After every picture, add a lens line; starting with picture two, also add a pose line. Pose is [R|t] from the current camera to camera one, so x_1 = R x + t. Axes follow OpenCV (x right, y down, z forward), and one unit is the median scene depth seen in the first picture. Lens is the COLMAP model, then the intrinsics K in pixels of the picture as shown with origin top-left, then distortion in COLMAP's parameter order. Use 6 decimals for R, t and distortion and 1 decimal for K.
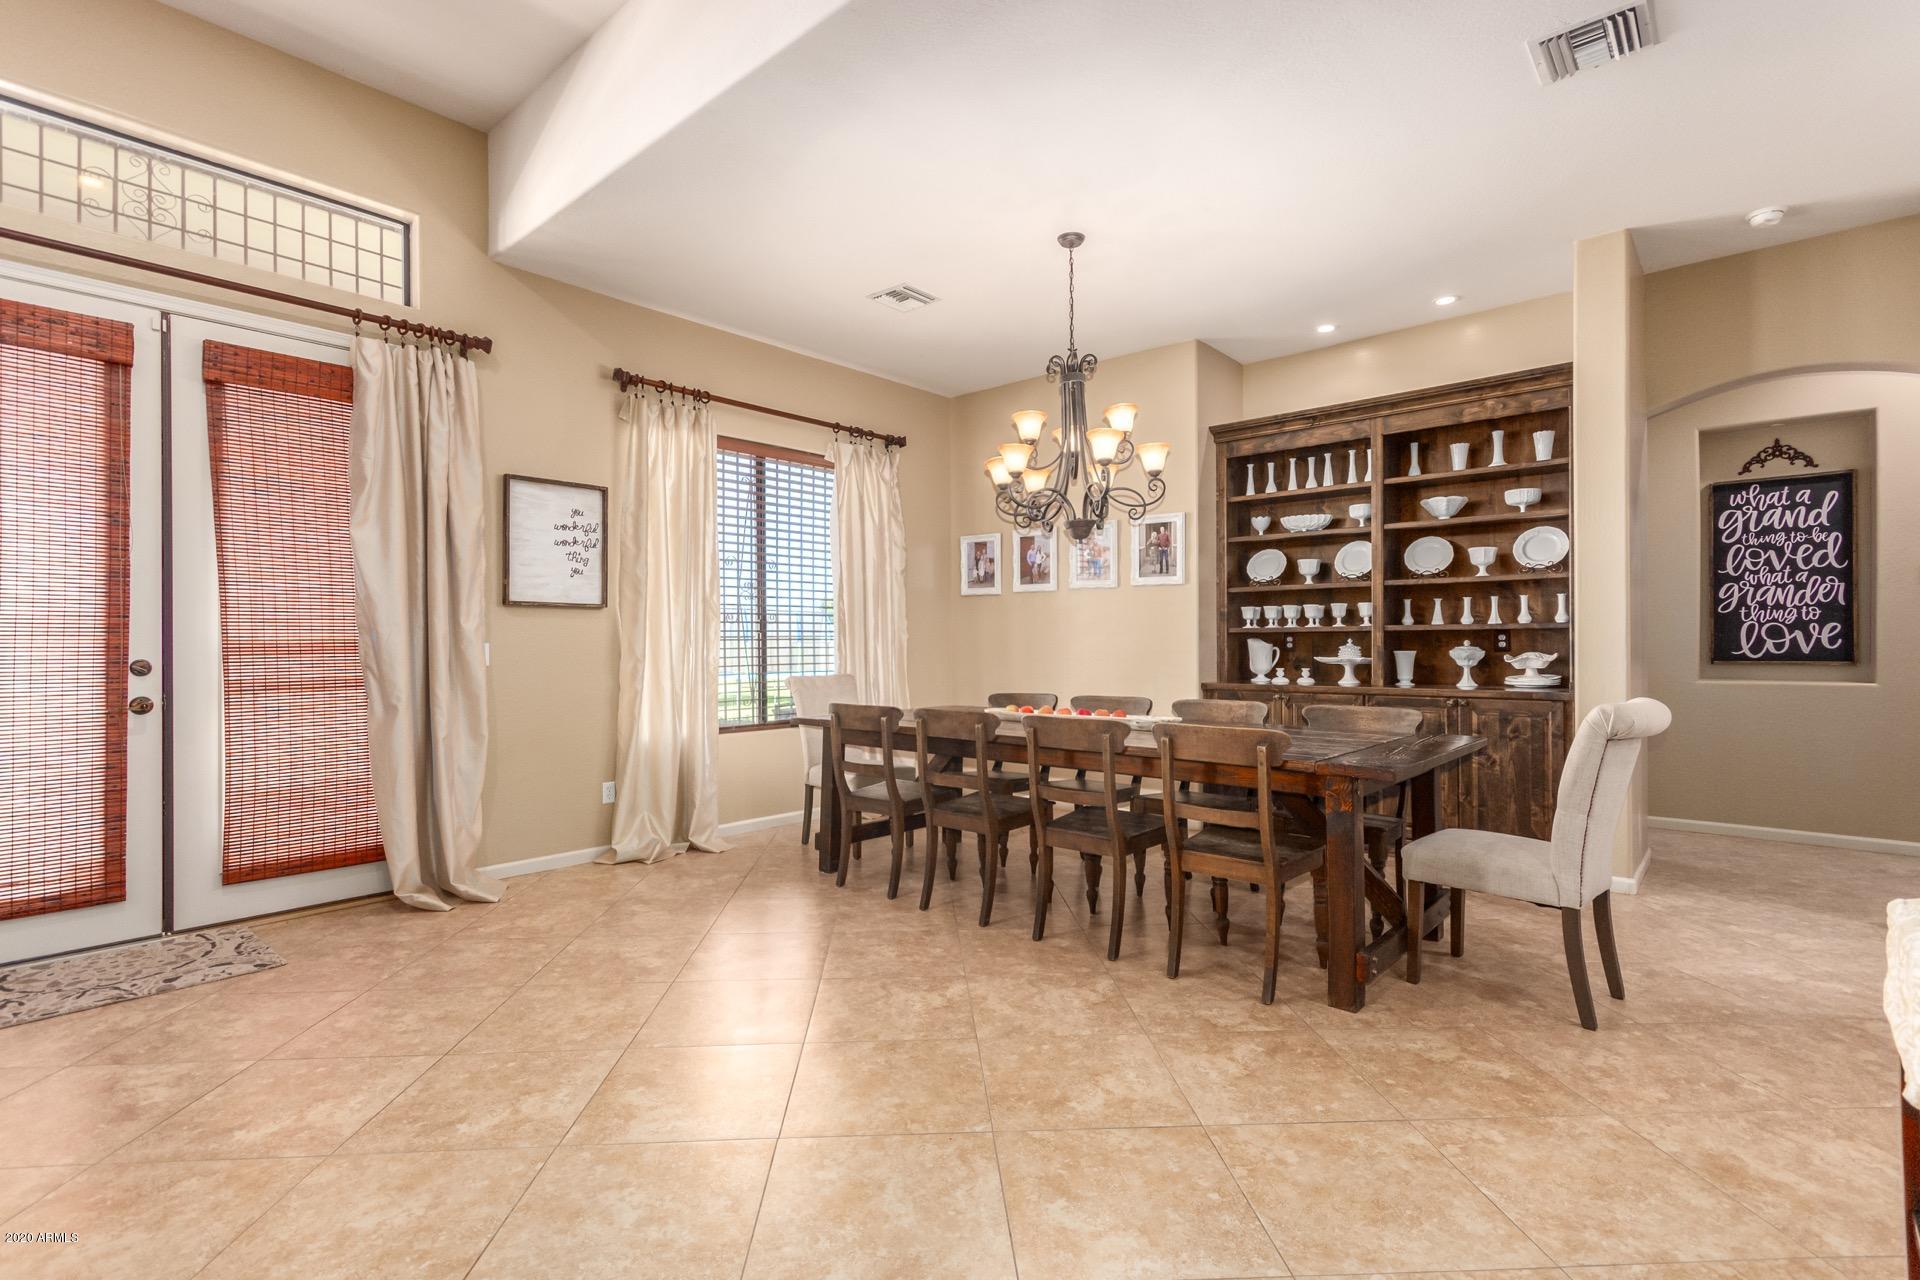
lens RADIAL K [[897.8, 0, 957.5], [0, 897.8, 643.5], [0, 0, 1]] dist [0.010955, -0.000206]
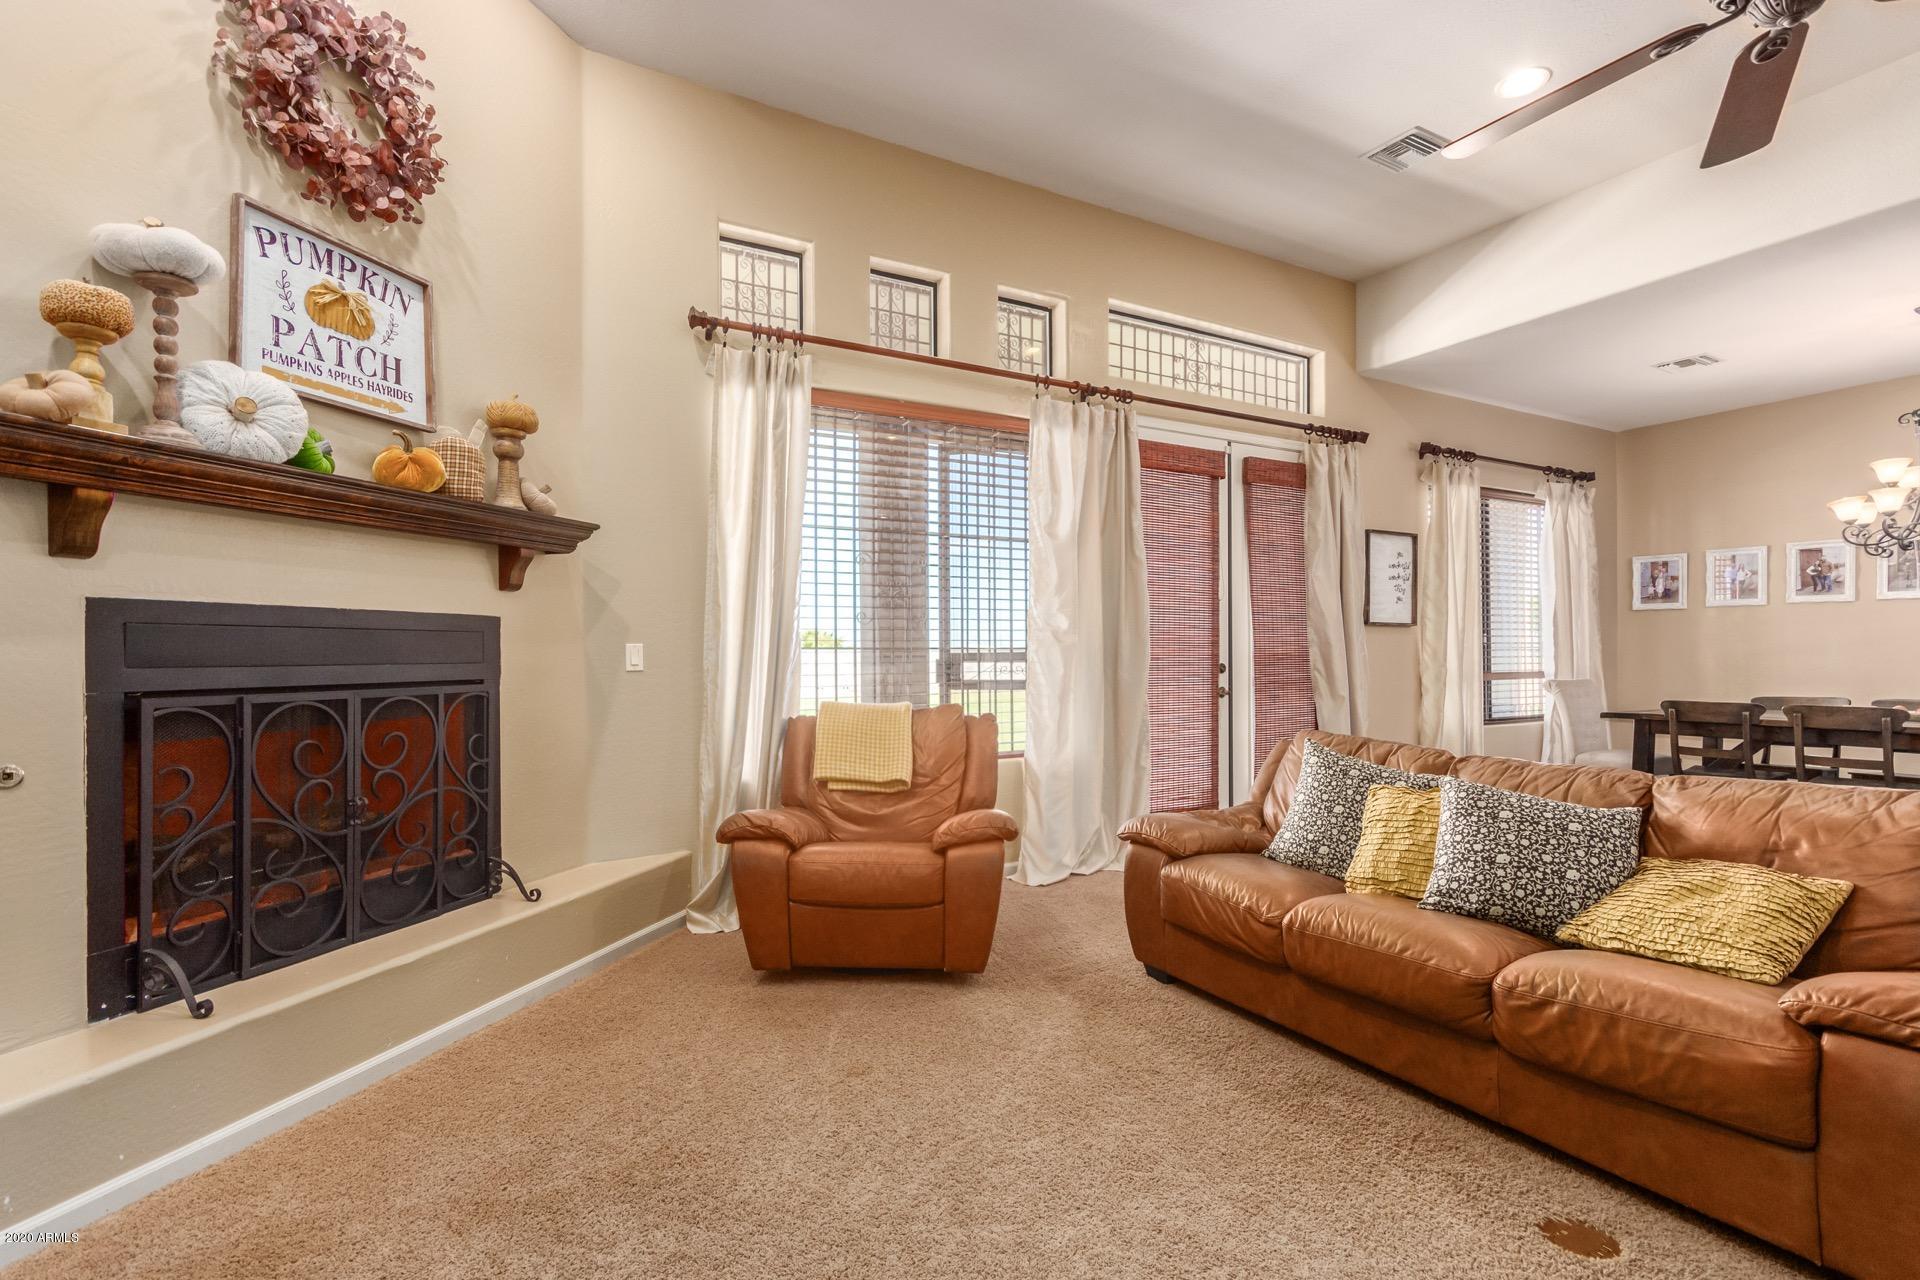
lens RADIAL K [[897.8, 0, 964.0], [0, 897.8, 650.4], [0, 0, 1]] dist [0.010955, -0.000206]
pose [[0.948160, -0.000914, -0.317792, -0.647928], [-0.000516, 0.999990, -0.004416, 0.001994], [0.317793, 0.004350, 0.948150, -0.488204]]
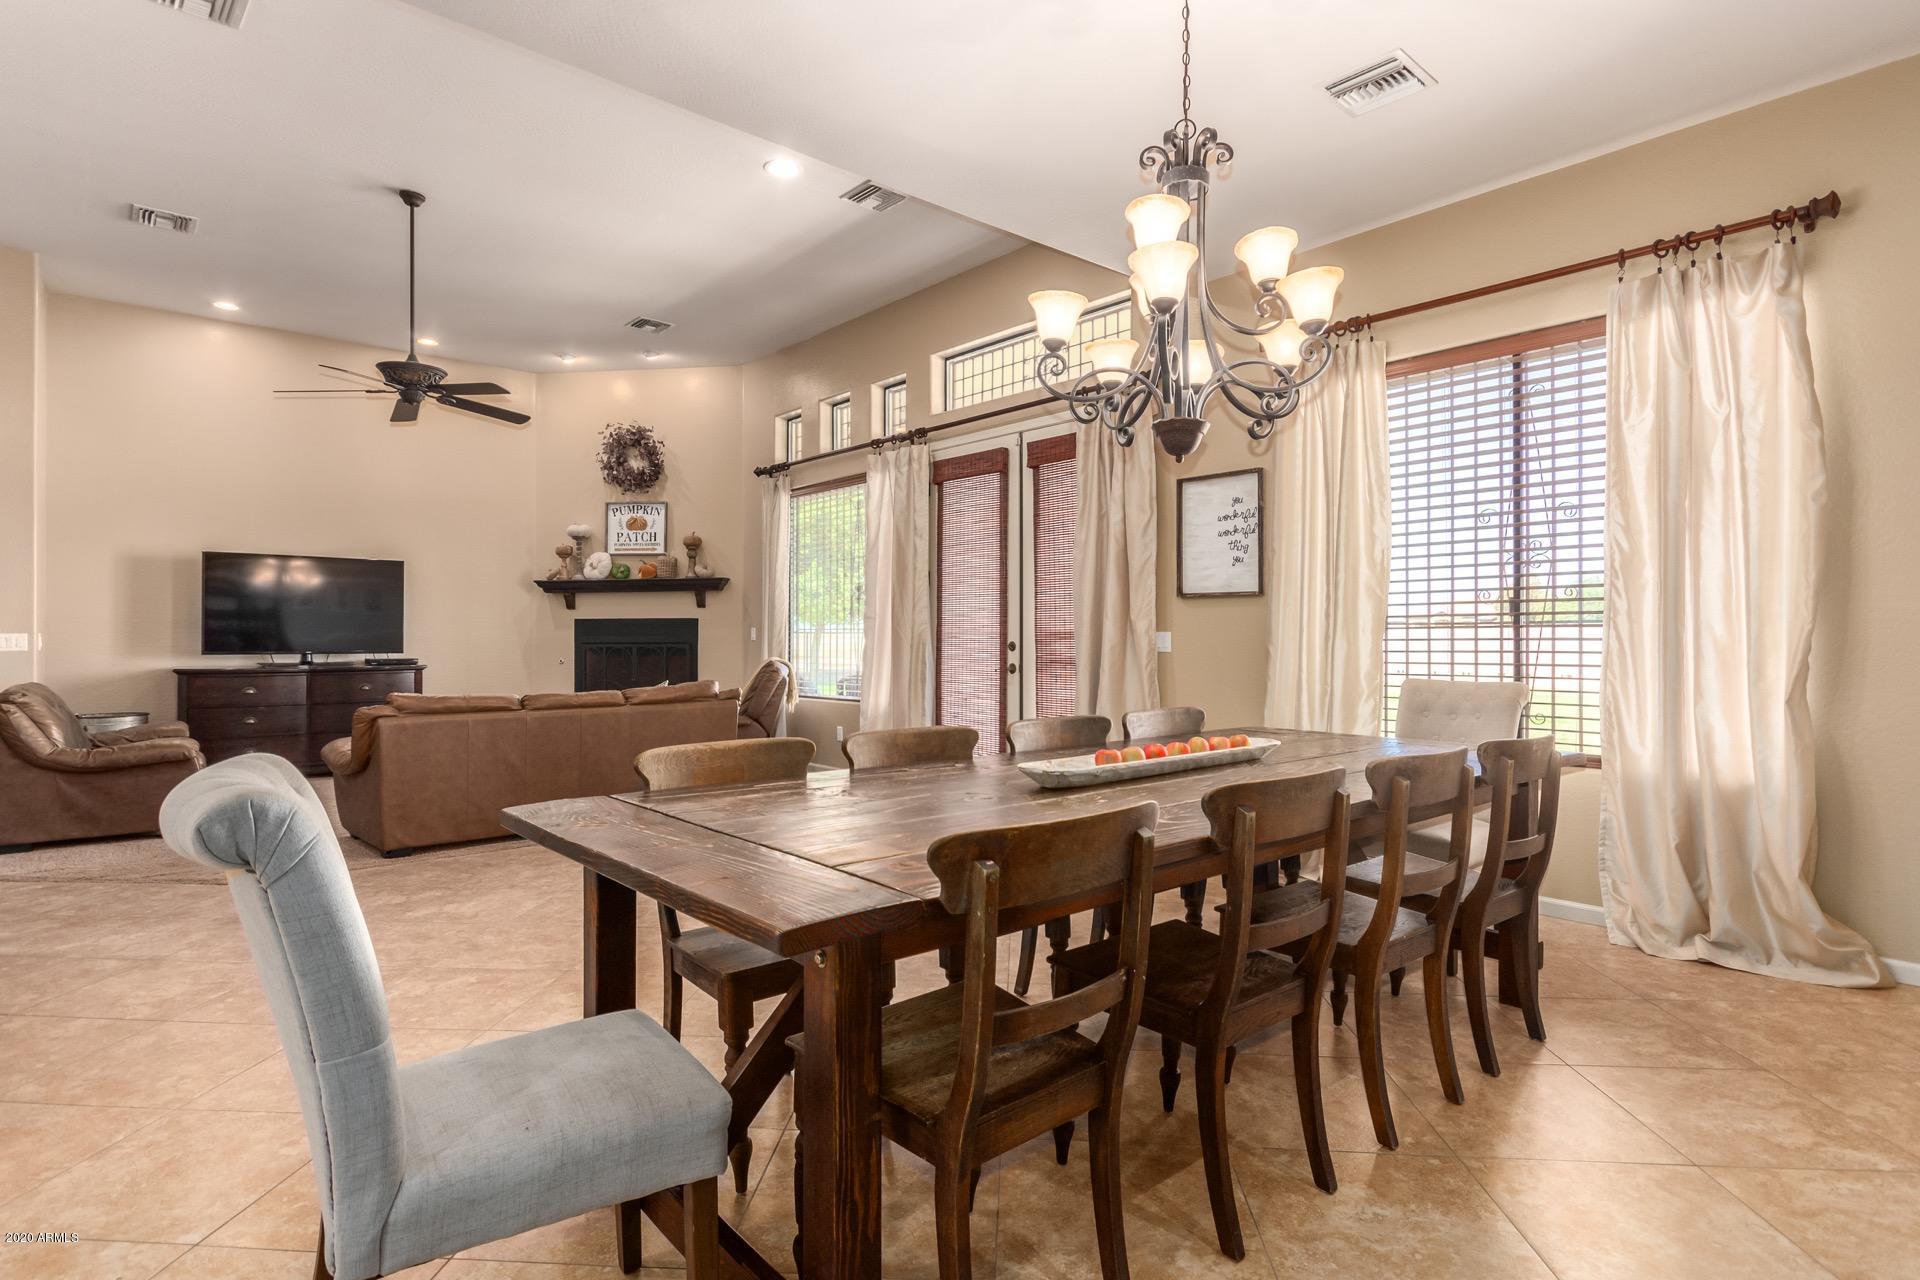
lens RADIAL K [[983.2, 0, 959.0], [0, 983.2, 643.3], [0, 0, 1]] dist [-0.000025, -0.000458]
pose [[-0.122092, 0.010975, -0.992458, 0.736921], [-0.000637, 0.999938, 0.011136, 0.000556], [0.992519, 0.001991, -0.122078, 0.878498]]
